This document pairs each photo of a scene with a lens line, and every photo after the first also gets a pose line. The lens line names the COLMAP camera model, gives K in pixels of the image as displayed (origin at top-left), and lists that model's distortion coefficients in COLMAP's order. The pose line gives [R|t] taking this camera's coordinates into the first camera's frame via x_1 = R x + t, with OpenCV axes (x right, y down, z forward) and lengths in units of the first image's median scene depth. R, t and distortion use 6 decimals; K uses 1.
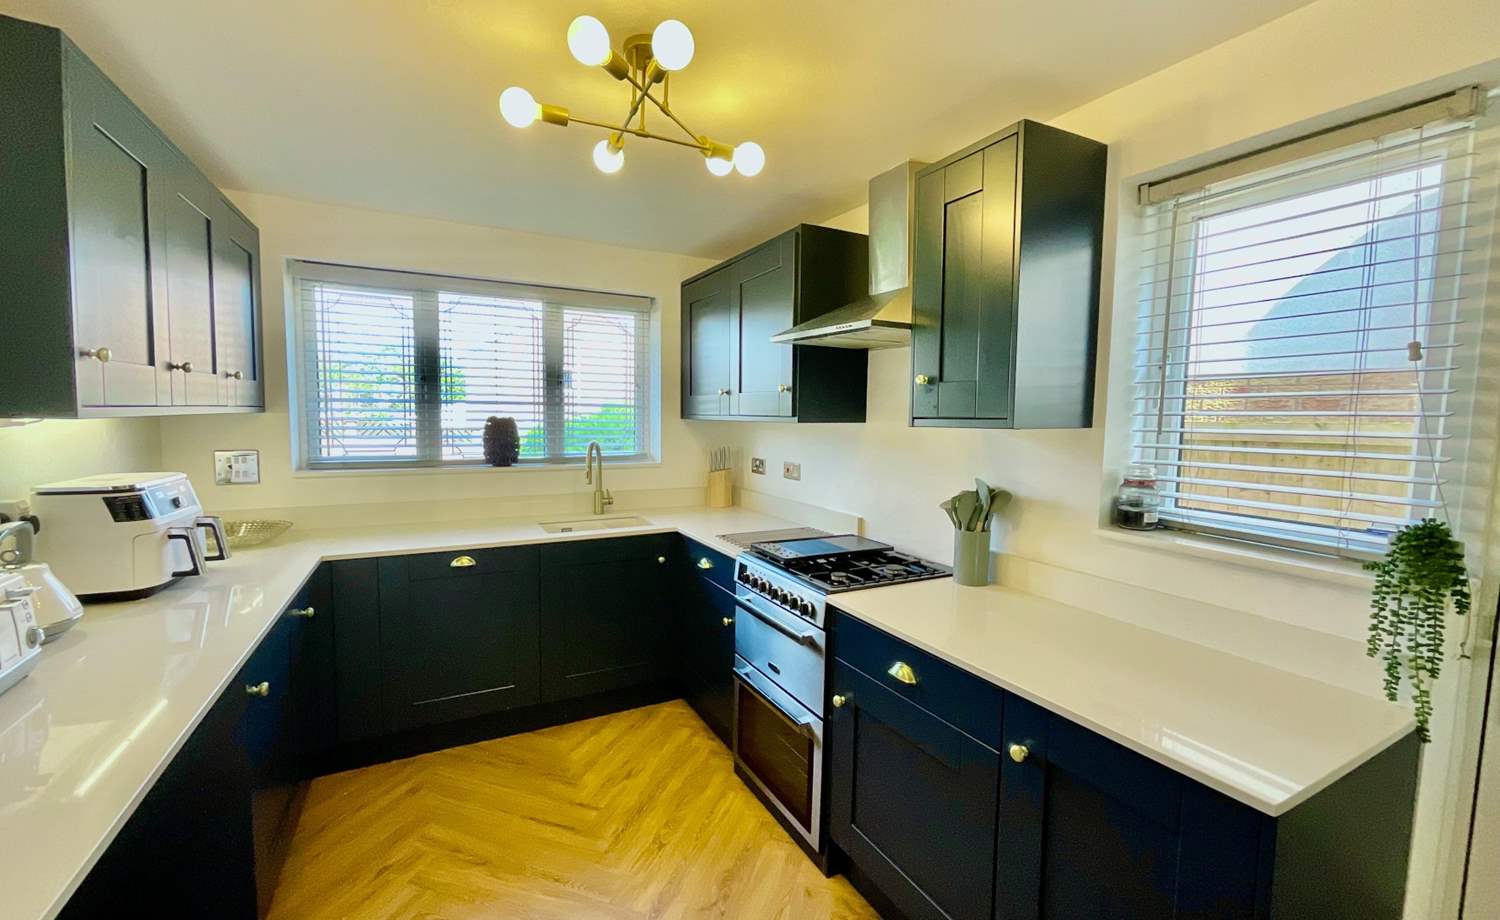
lens RADIAL K [[610.2, 0, 750.0], [0, 610.2, 460.0], [0, 0, 1]] dist [-0.001124, 0.000100]
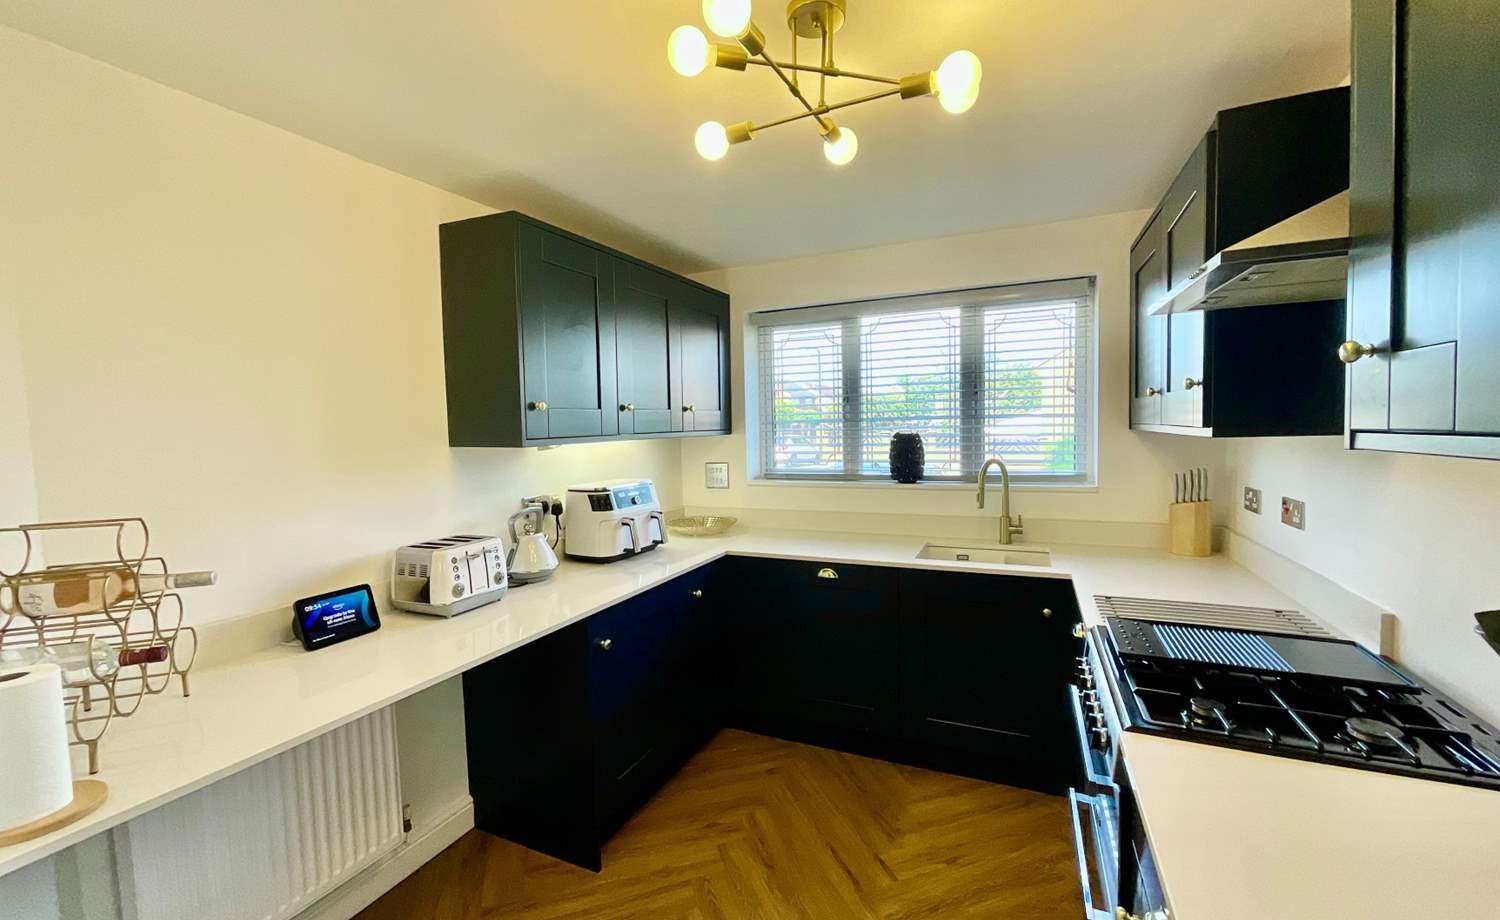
lens RADIAL K [[610.2, 0, 750.0], [0, 610.2, 460.0], [0, 0, 1]] dist [-0.001124, 0.000100]
pose [[0.607415, 0.016248, -0.794218, 0.239750], [-0.025888, 0.999665, 0.000652, -0.022253], [0.793963, 0.020165, 0.607632, 0.216274]]
